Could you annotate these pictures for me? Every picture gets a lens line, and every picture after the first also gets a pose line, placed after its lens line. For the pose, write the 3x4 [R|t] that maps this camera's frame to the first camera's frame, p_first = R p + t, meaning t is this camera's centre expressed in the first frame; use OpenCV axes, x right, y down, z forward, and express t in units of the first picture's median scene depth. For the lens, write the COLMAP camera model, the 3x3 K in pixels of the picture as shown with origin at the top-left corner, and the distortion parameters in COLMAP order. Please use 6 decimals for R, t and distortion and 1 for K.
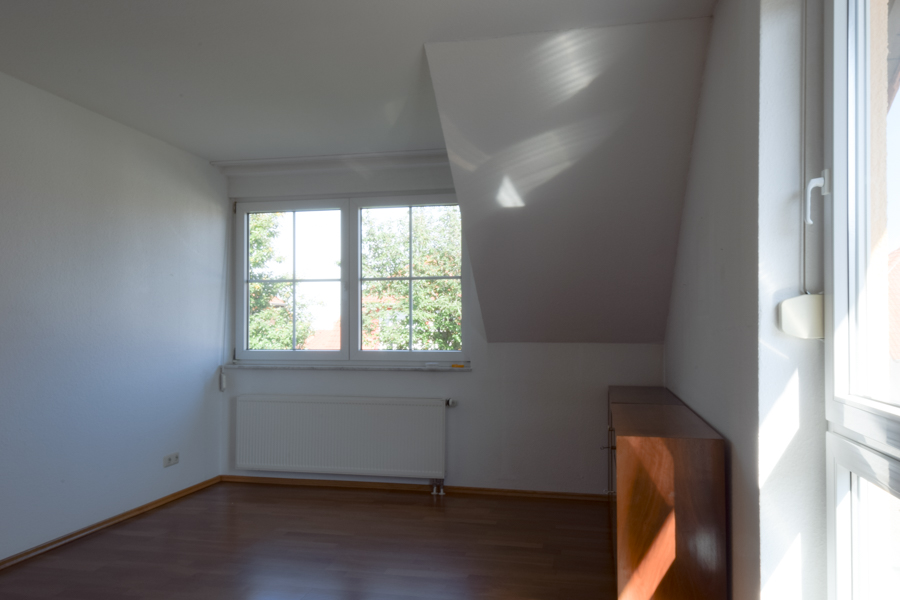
lens RADIAL K [[617.4, 0, 455.6], [0, 617.4, 311.3], [0, 0, 1]] dist [0.031186, 0.000850]
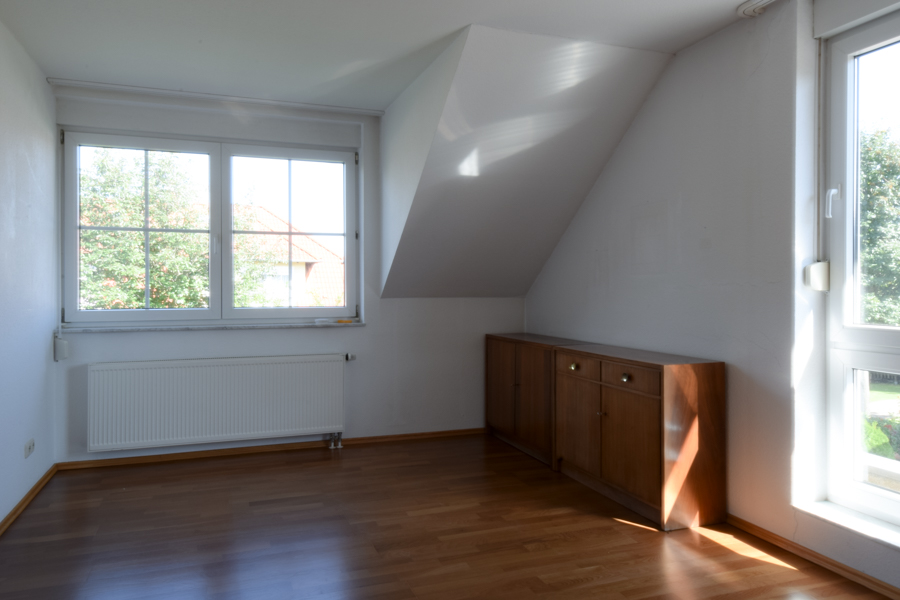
lens RADIAL K [[597.2, 0, 448.8], [0, 597.2, 277.2], [0, 0, 1]] dist [0.012652, 0.000176]
pose [[0.861782, 0.008383, 0.507210, -0.367236], [-0.014777, 0.999854, 0.008582, 0.004340], [-0.507064, -0.014891, 0.861780, 0.064406]]
